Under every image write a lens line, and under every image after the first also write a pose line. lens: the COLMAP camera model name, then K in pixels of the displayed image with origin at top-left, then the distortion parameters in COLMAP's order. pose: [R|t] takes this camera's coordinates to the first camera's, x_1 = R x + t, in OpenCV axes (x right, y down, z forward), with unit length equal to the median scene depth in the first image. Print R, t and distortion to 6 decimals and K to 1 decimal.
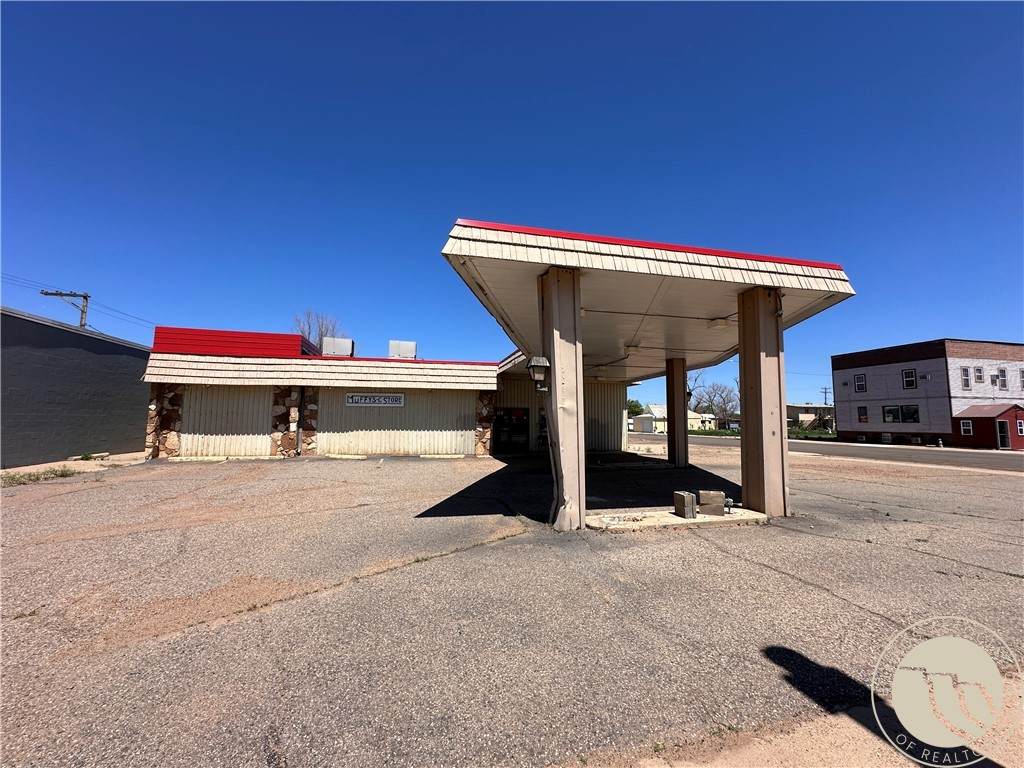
lens RADIAL K [[404.5, 0, 512.0], [0, 404.5, 384.0], [0, 0, 1]] dist [-0.002410, -0.000093]
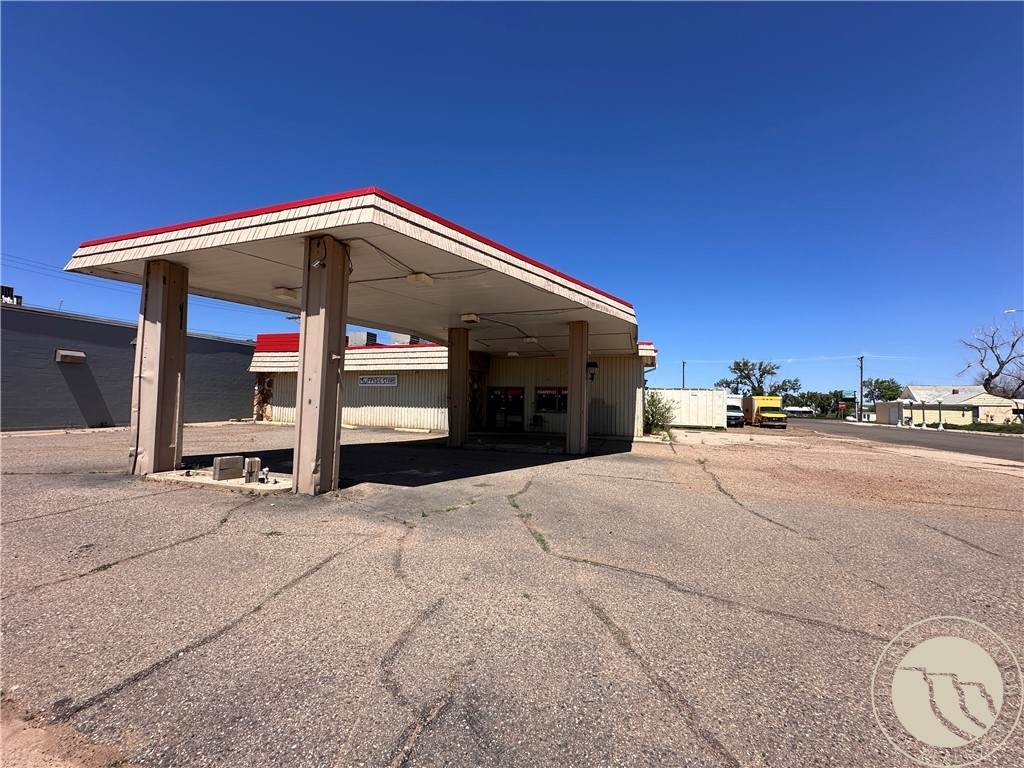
lens RADIAL K [[404.5, 0, 512.0], [0, 404.5, 384.0], [0, 0, 1]] dist [-0.002410, -0.000093]
pose [[0.840064, -0.016270, -0.542244, 0.674309], [0.035398, 0.999064, 0.024863, 0.034738], [0.541331, -0.040081, 0.839853, 0.224201]]
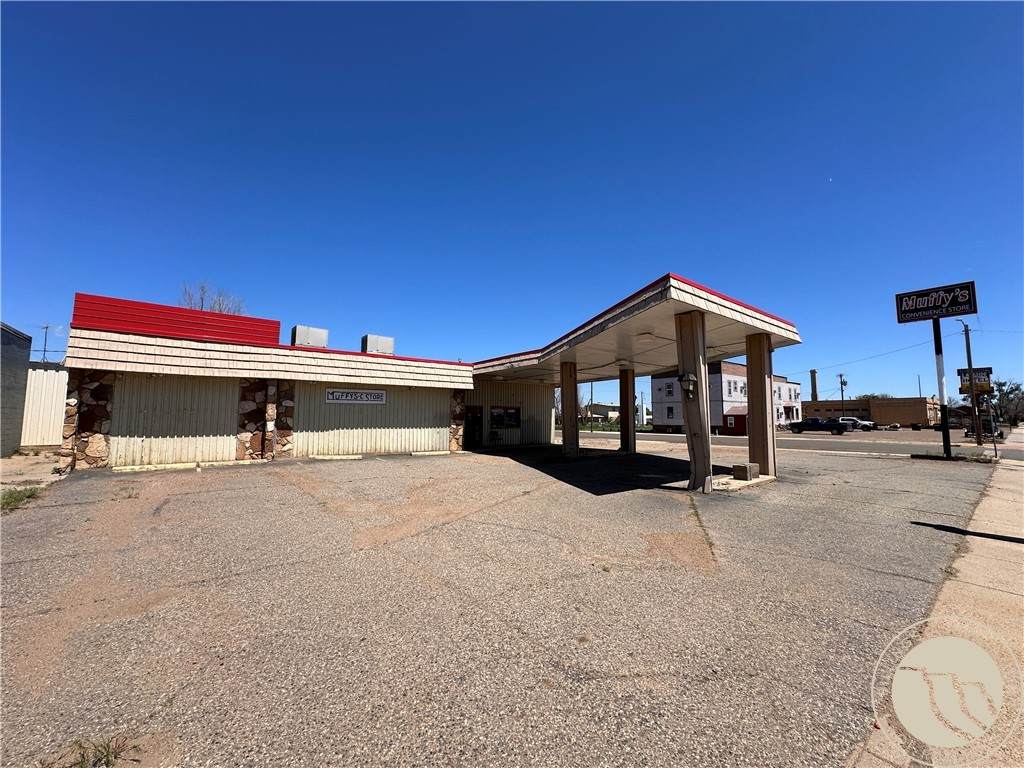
lens RADIAL K [[404.5, 0, 512.0], [0, 404.5, 384.0], [0, 0, 1]] dist [-0.002410, -0.000093]
pose [[0.906842, 0.031978, 0.420255, -0.428715], [-0.035205, 0.999380, -0.000078, -0.002868], [-0.419997, -0.014725, 0.907406, -0.009932]]
